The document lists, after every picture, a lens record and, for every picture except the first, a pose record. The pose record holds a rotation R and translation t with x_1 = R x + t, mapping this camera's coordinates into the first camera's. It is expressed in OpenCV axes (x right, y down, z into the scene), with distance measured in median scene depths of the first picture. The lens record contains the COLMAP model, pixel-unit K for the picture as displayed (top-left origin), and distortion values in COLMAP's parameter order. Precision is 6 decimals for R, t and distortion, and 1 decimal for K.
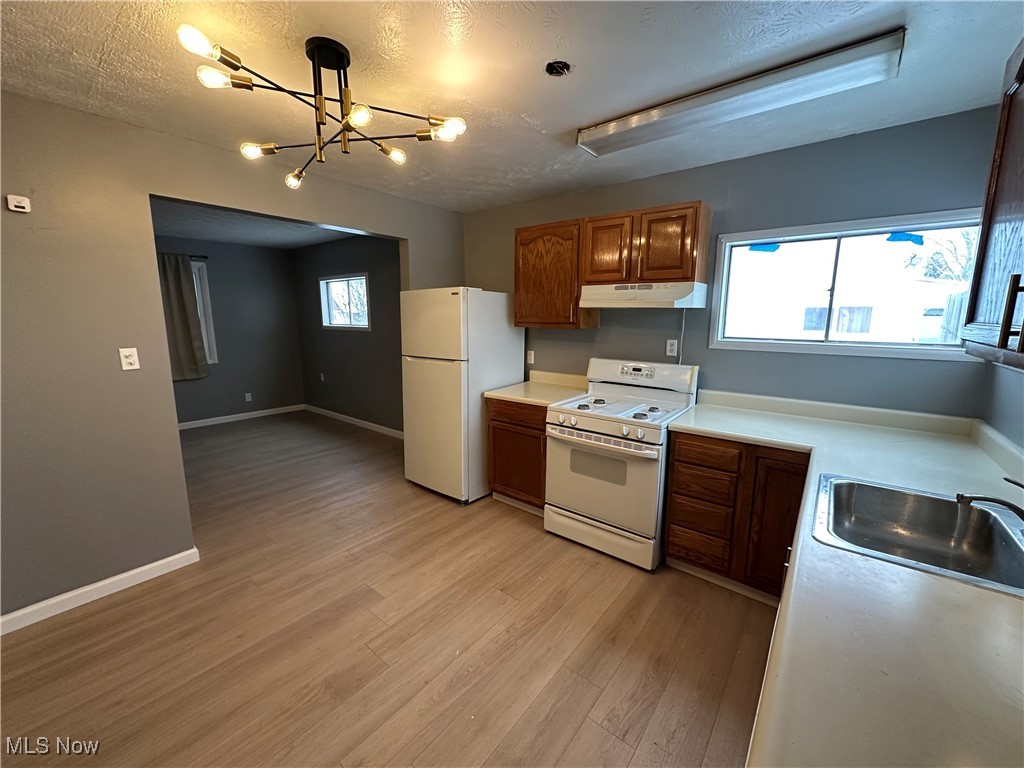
lens RADIAL K [[409.1, 0, 514.4], [0, 409.1, 381.7], [0, 0, 1]] dist [-0.000242, -0.000127]
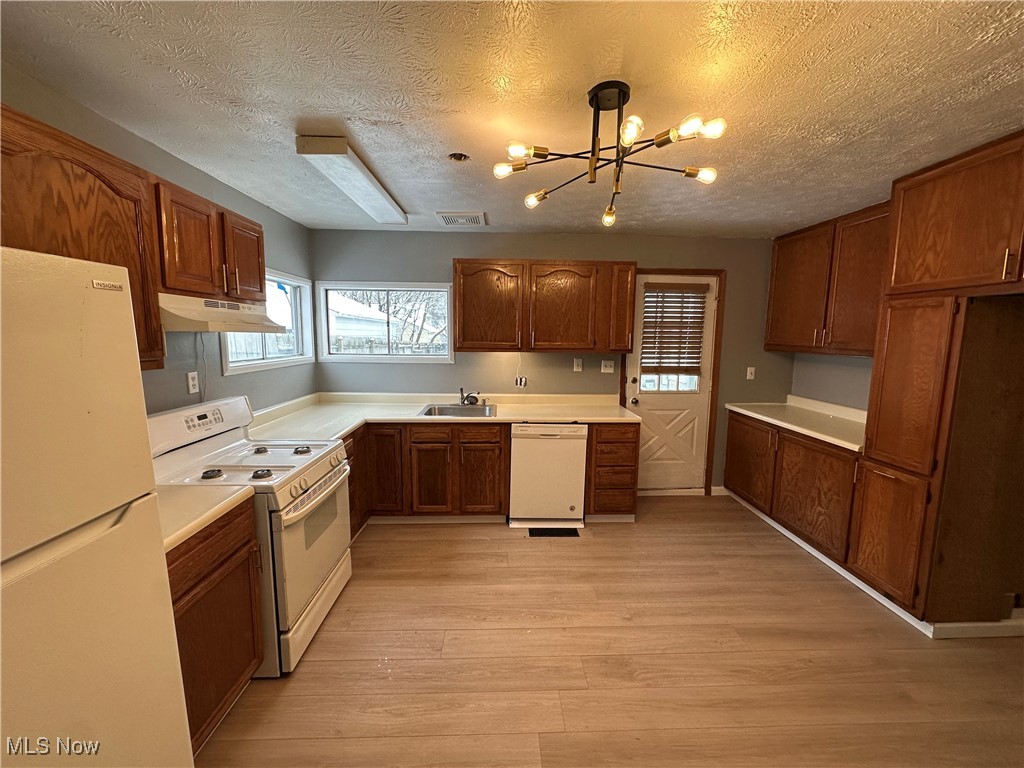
lens RADIAL K [[409.1, 0, 513.8], [0, 409.1, 384.1], [0, 0, 1]] dist [-0.000242, -0.000127]
pose [[-0.643511, -0.104063, 0.758330, -0.784056], [0.115280, 0.966239, 0.230418, -0.249449], [-0.756706, 0.235697, -0.609789, 1.340776]]
